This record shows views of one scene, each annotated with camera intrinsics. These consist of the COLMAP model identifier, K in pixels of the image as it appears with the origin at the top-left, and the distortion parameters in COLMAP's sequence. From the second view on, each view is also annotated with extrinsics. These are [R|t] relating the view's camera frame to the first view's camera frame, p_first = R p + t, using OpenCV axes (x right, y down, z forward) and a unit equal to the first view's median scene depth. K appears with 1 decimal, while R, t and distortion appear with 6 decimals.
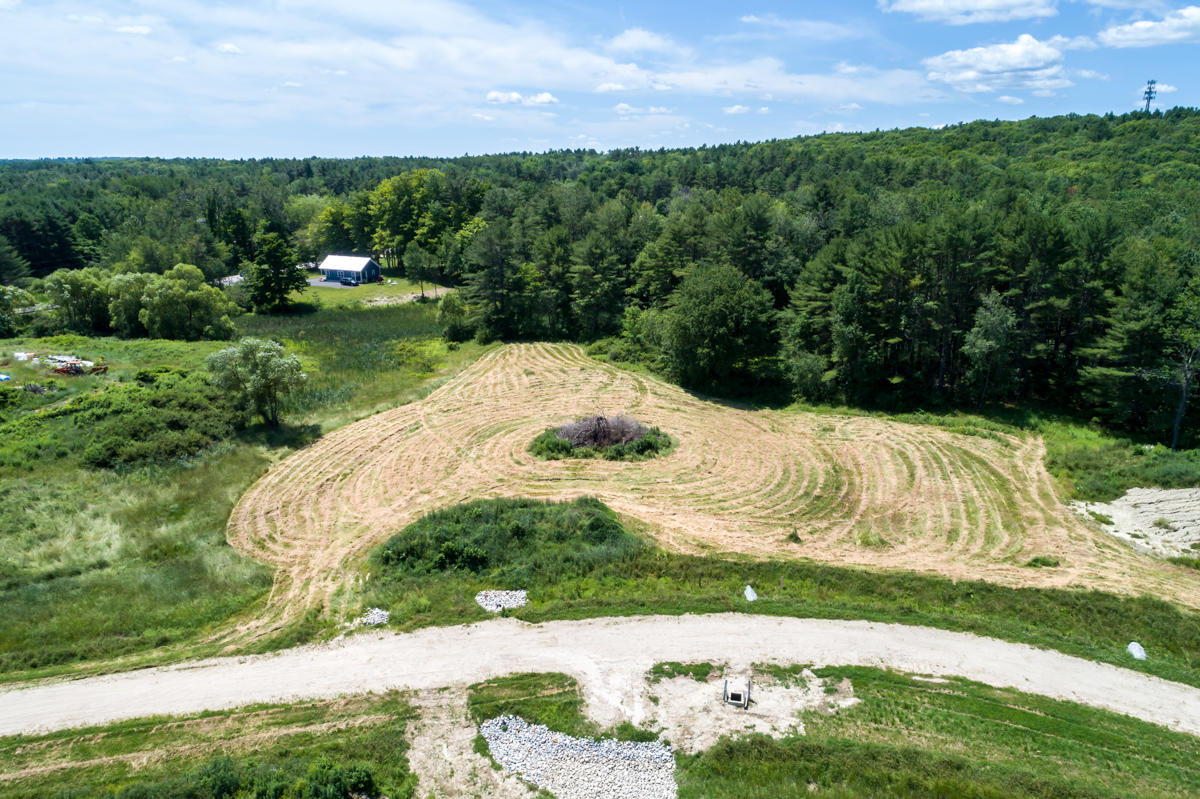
lens RADIAL K [[839.8, 0, 600.0], [0, 839.8, 399.5], [0, 0, 1]] dist [-0.005831, 0.004446]
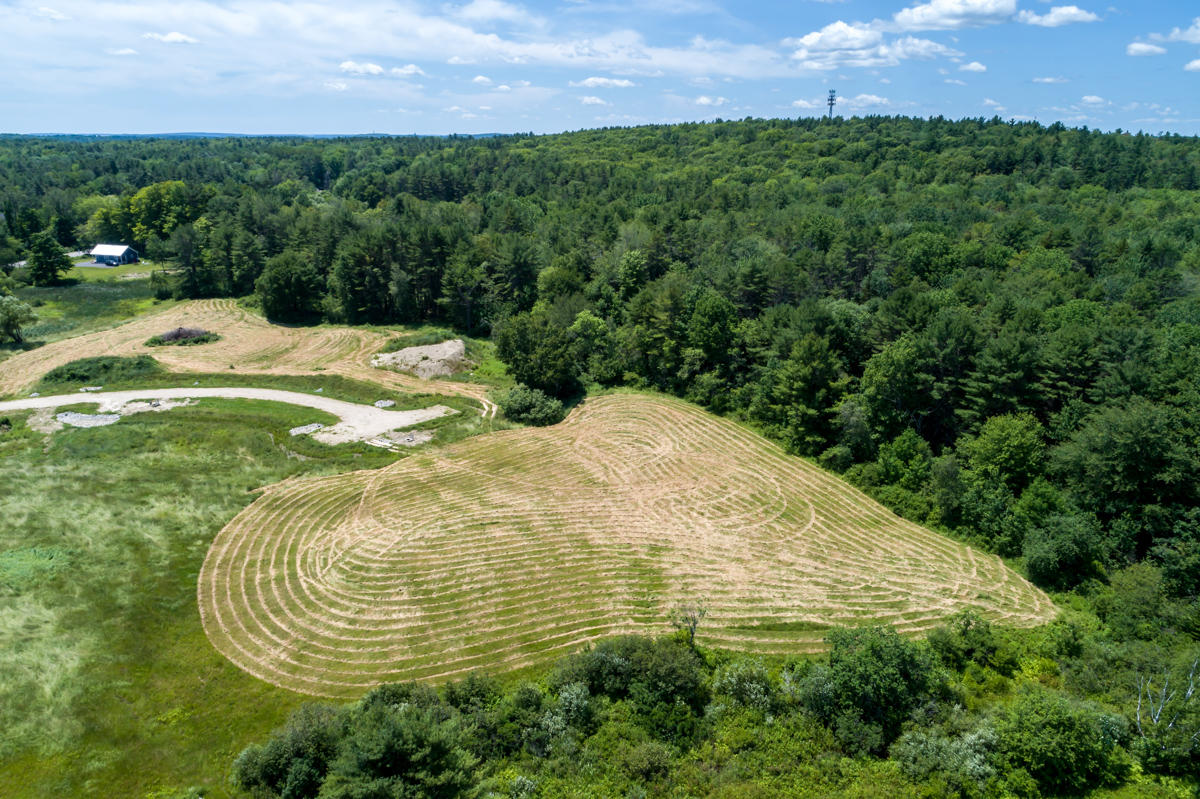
lens RADIAL K [[833.9, 0, 600.0], [0, 833.9, 399.5], [0, 0, 1]] dist [0.004122, 0.005373]
pose [[0.990684, -0.044530, 0.128691, 0.534476], [0.040057, 0.998507, 0.037137, 0.115711], [-0.130153, -0.031636, 0.990989, -0.847117]]
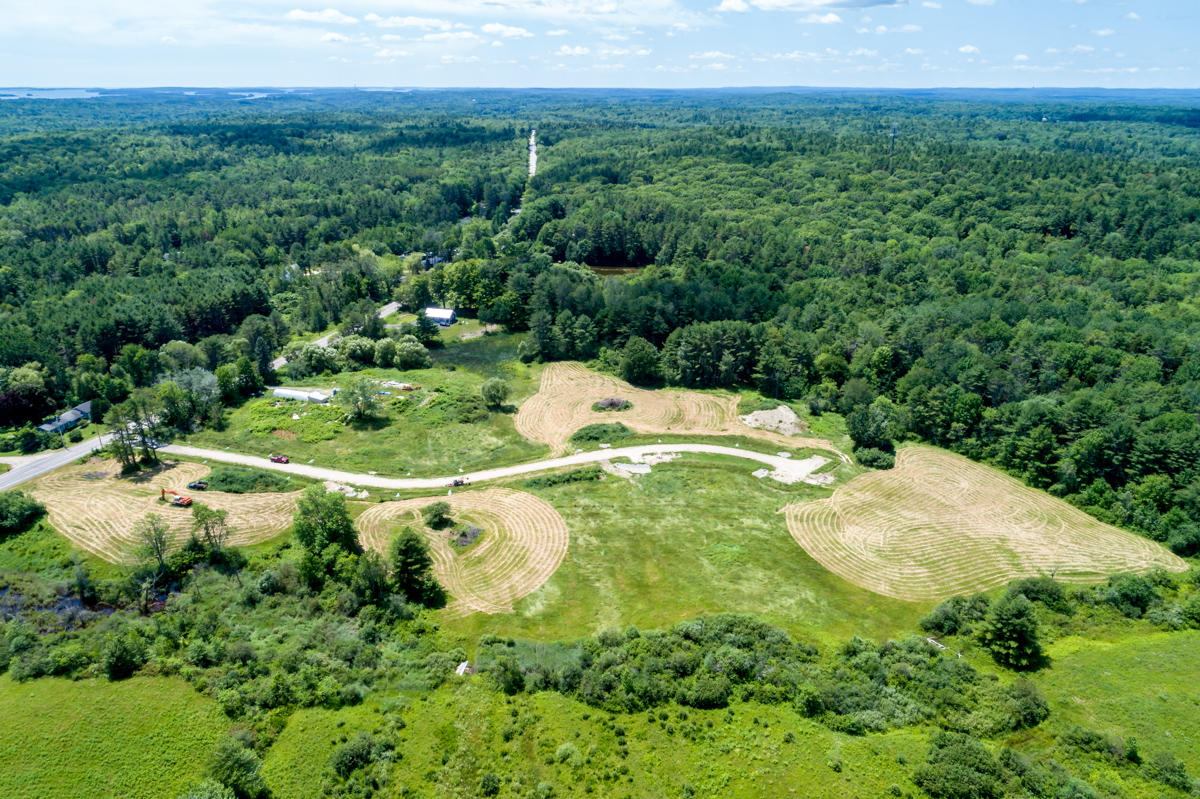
lens RADIAL K [[839.8, 0, 600.0], [0, 839.8, 399.5], [0, 0, 1]] dist [-0.005831, 0.004446]
pose [[0.987372, -0.059492, 0.146824, -0.384543], [0.046664, 0.994909, 0.089326, -0.198611], [-0.151391, -0.081347, 0.985121, -1.650410]]
